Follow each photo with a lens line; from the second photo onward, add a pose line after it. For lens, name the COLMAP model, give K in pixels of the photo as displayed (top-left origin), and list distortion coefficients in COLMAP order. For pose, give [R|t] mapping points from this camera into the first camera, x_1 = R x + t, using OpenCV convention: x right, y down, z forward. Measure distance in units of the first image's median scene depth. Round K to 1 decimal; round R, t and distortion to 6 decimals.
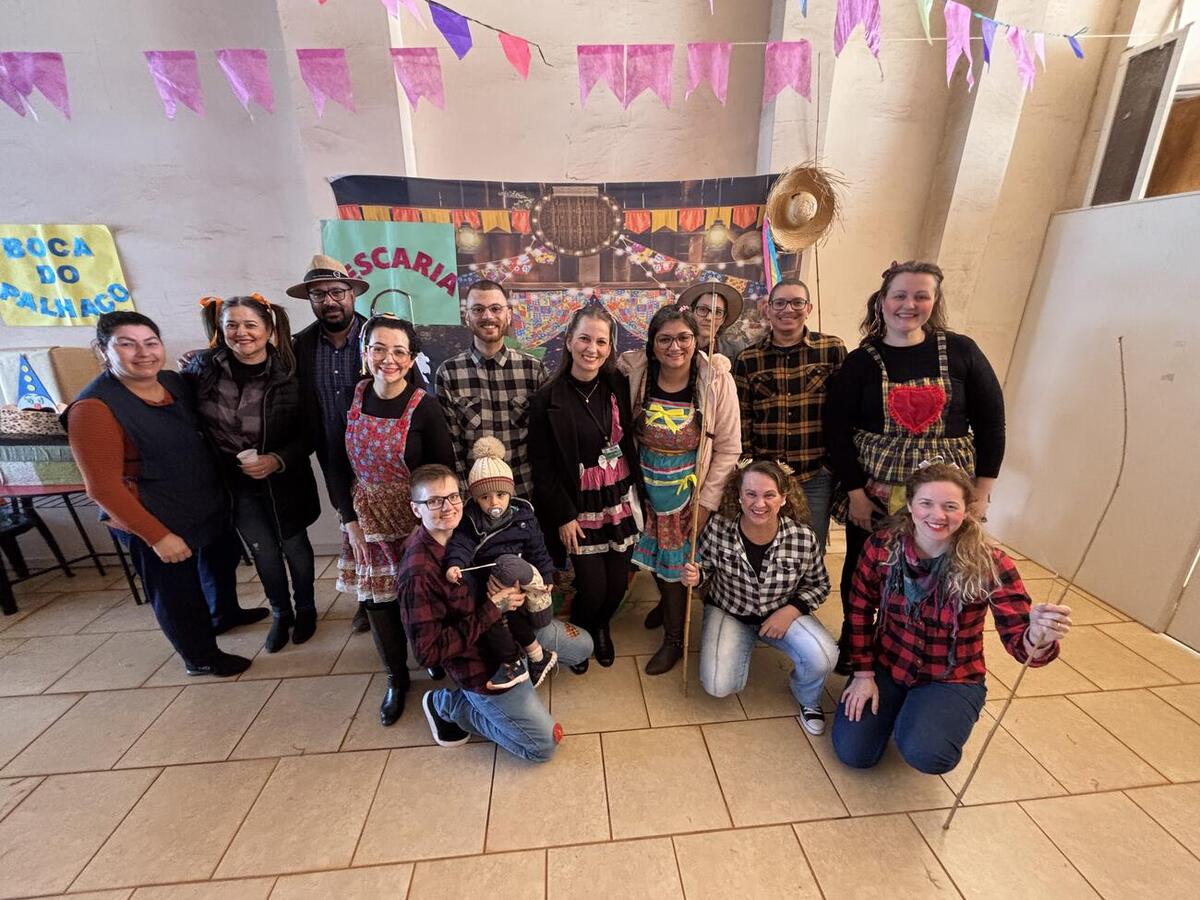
lens RADIAL K [[483.3, 0, 600.6], [0, 483.3, 445.1], [0, 0, 1]] dist [-0.001092, 0.000123]
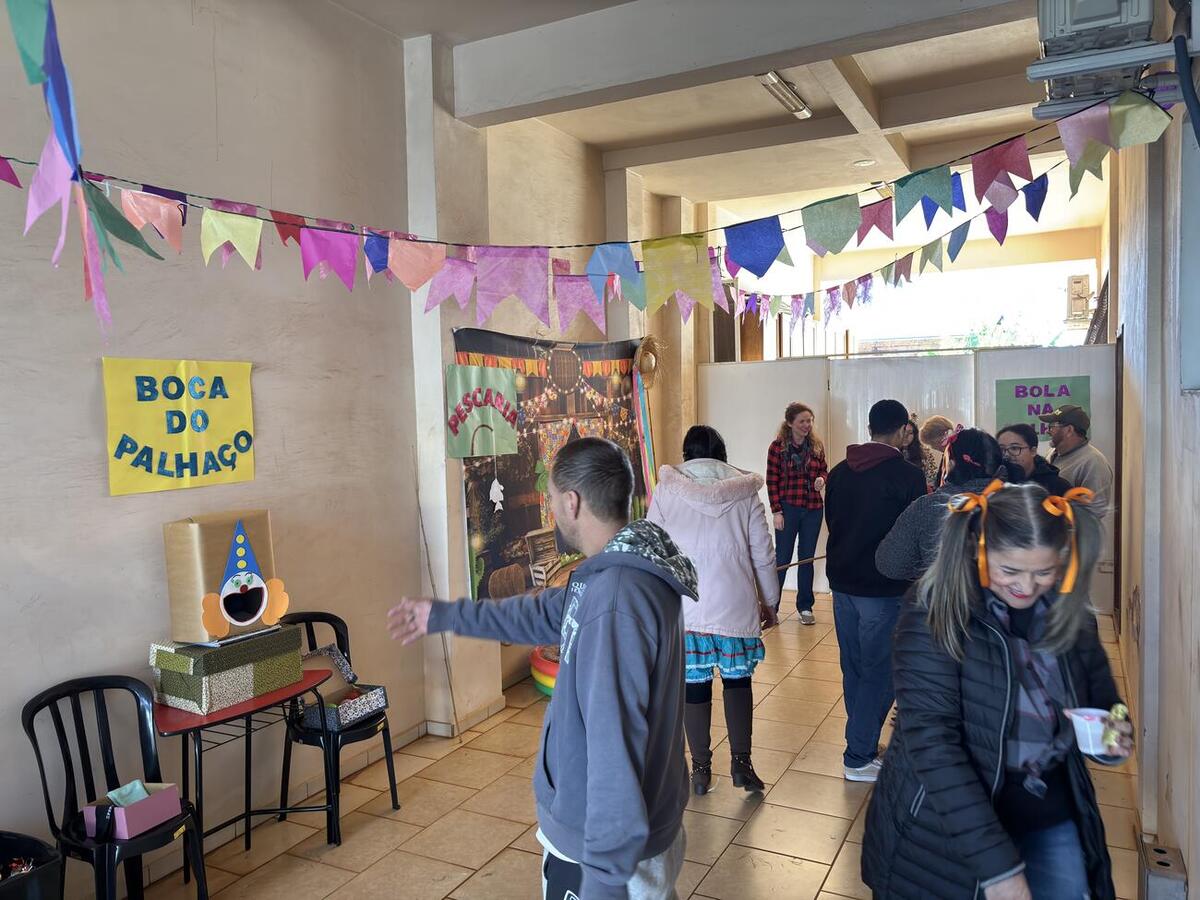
lens RADIAL K [[889.1, 0, 597.2], [0, 889.1, 455.3], [0, 0, 1]] dist [0.000974, 0.089336]
pose [[0.530957, -0.064908, 0.844909, -2.448199], [0.282515, 0.953578, -0.104281, 0.026214], [-0.798918, 0.294068, 0.524647, -0.275961]]
